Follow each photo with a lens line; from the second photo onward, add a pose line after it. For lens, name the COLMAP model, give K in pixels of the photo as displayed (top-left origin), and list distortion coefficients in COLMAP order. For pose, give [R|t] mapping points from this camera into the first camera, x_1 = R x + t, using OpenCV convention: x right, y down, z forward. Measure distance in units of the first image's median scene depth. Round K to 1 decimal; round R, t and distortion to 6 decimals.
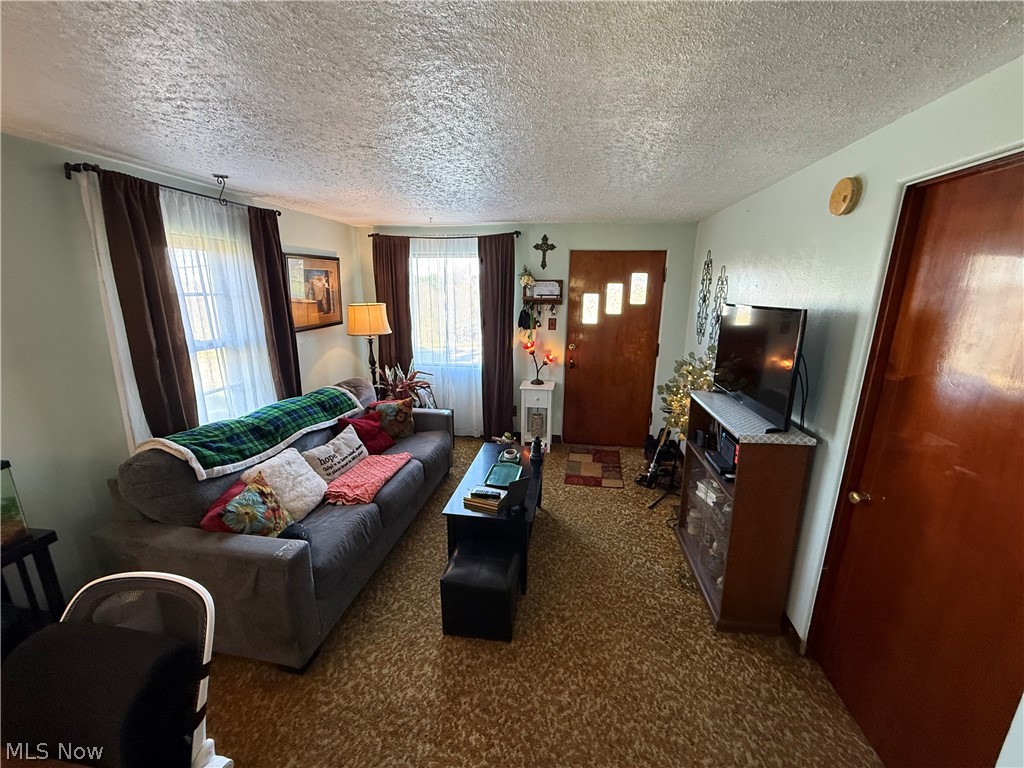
lens RADIAL K [[409.8, 0, 508.9], [0, 409.8, 384.4], [0, 0, 1]] dist [-0.001205, 0.000124]
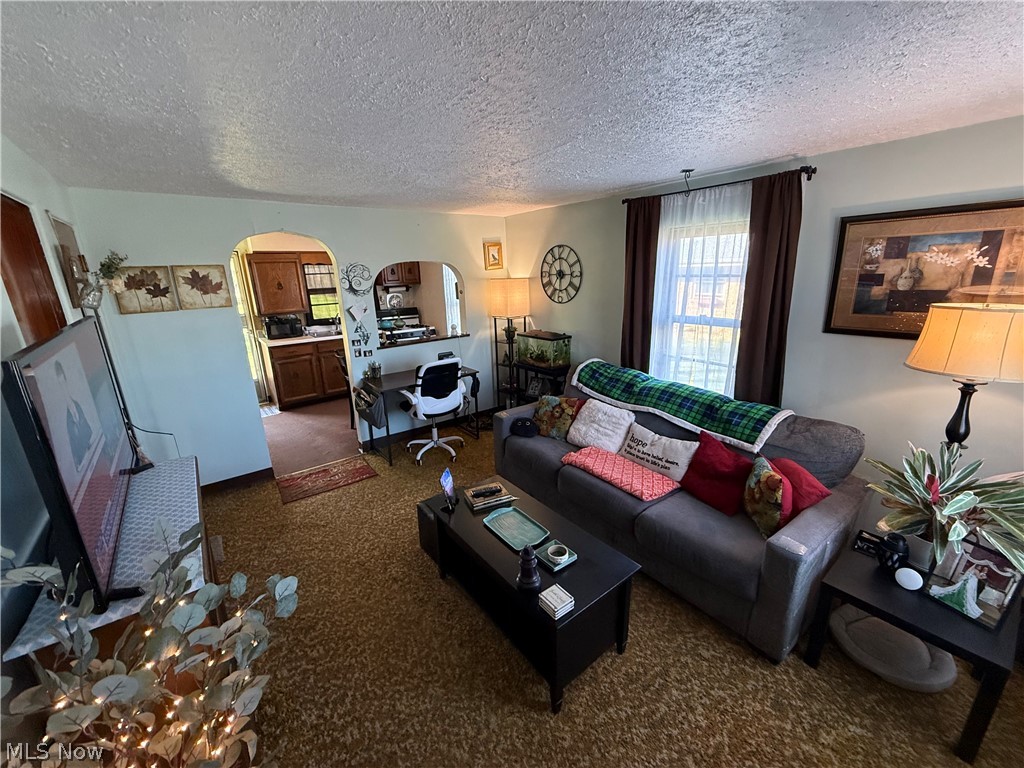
lens RADIAL K [[409.8, 0, 508.9], [0, 409.8, 384.4], [0, 0, 1]] dist [-0.001205, 0.000124]
pose [[-0.687113, 0.208378, -0.696027, 0.459772], [-0.147313, 0.898134, 0.414312, -0.320647], [0.711459, 0.387214, -0.586423, 1.311764]]
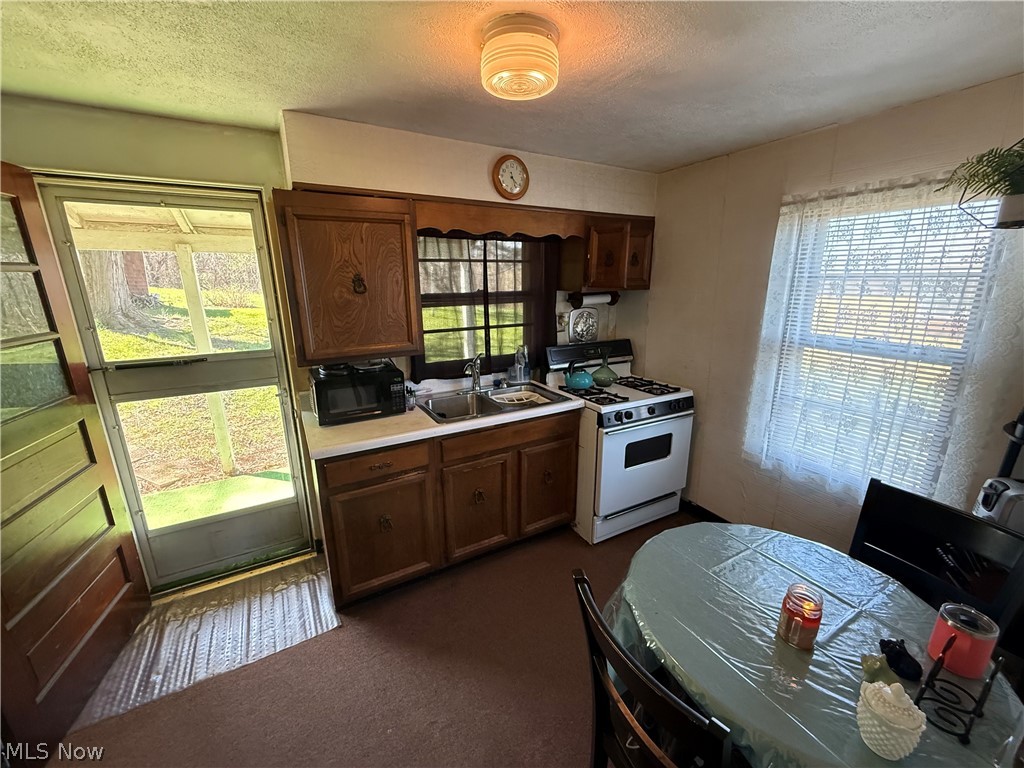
lens RADIAL K [[409.8, 0, 508.9], [0, 409.8, 384.4], [0, 0, 1]] dist [-0.001205, 0.000124]
pose [[-0.777024, 0.156201, -0.609783, 0.311569], [-0.155820, 0.890843, 0.426753, -0.202022], [0.609880, 0.426614, -0.667867, 0.849409]]
